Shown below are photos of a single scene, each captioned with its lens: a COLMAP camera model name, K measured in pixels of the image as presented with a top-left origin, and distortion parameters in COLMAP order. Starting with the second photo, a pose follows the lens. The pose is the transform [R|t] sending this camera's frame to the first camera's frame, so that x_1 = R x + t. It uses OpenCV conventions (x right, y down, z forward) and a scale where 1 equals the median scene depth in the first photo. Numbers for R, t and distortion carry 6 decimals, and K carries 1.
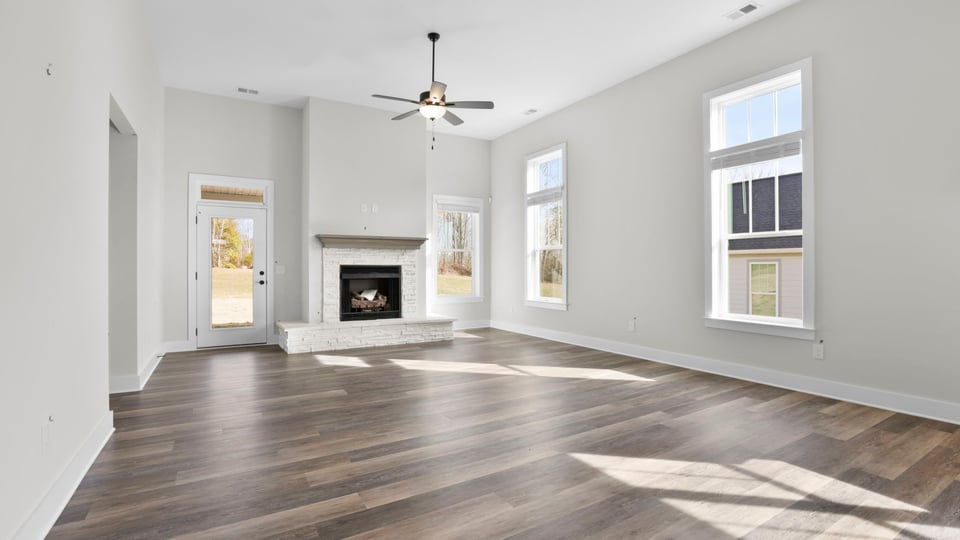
lens RADIAL K [[439.7, 0, 479.3], [0, 439.7, 267.9], [0, 0, 1]] dist [-0.039457, 0.000527]
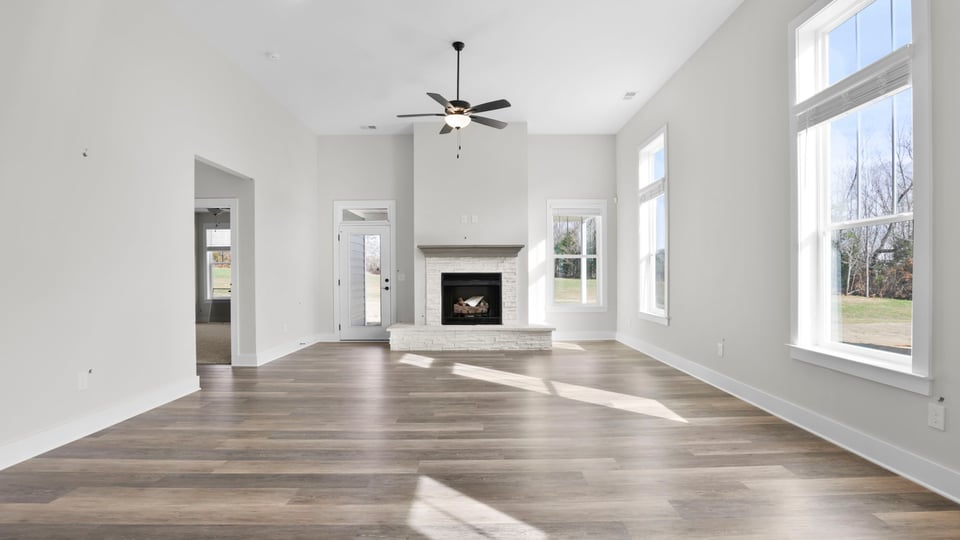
lens RADIAL K [[440.7, 0, 487.8], [0, 440.7, 275.8], [0, 0, 1]] dist [-0.012306, -0.000062]
pose [[0.868393, -0.003760, -0.495863, 0.313816], [0.004153, 0.999991, -0.000310, 0.001066], [0.495859, -0.001790, 0.868401, 0.104426]]
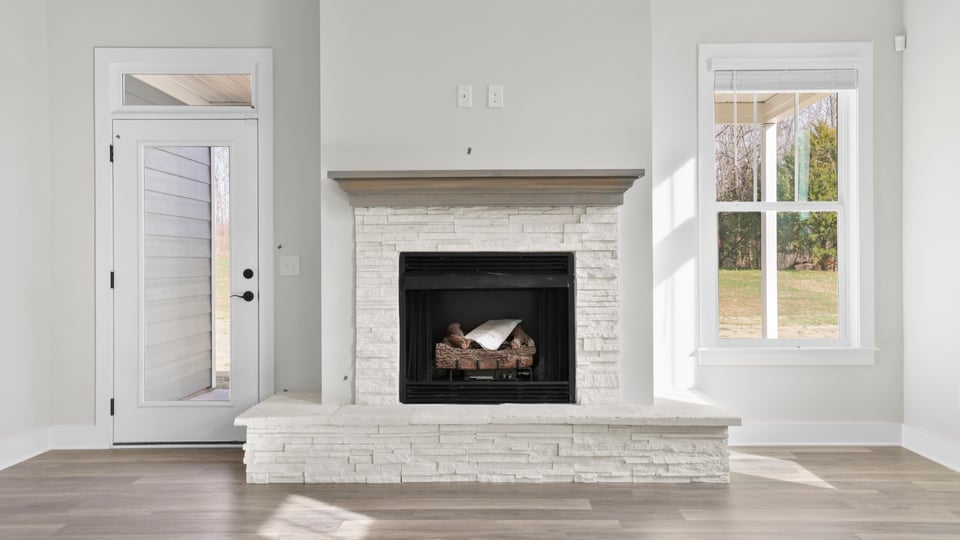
lens RADIAL K [[912.8, 0, 483.8], [0, 912.8, 260.4], [0, 0, 1]] dist [0.045686, 0.001871]
pose [[0.854989, -0.005132, -0.518620, 0.143449], [0.003881, 0.999986, -0.003498, 0.002885], [0.518631, 0.000978, 0.854998, 0.358872]]
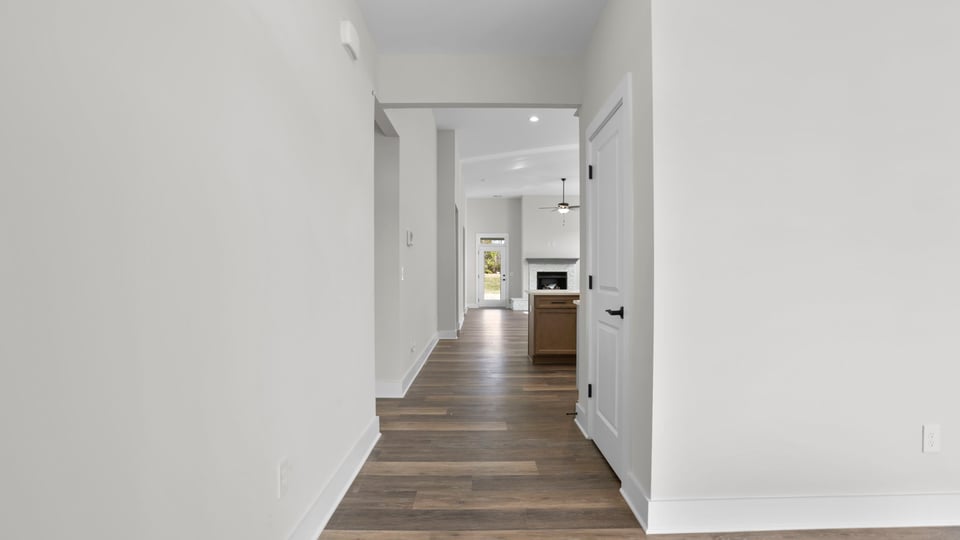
lens RADIAL K [[427.3, 0, 481.4], [0, 427.3, 276.0], [0, 0, 1]] dist [-0.023729, 0.000502]
pose [[0.860566, 0.004509, -0.509318, 0.498756], [-0.000476, 0.999968, 0.008048, -0.002903], [0.509338, -0.006683, 0.860541, -0.912520]]
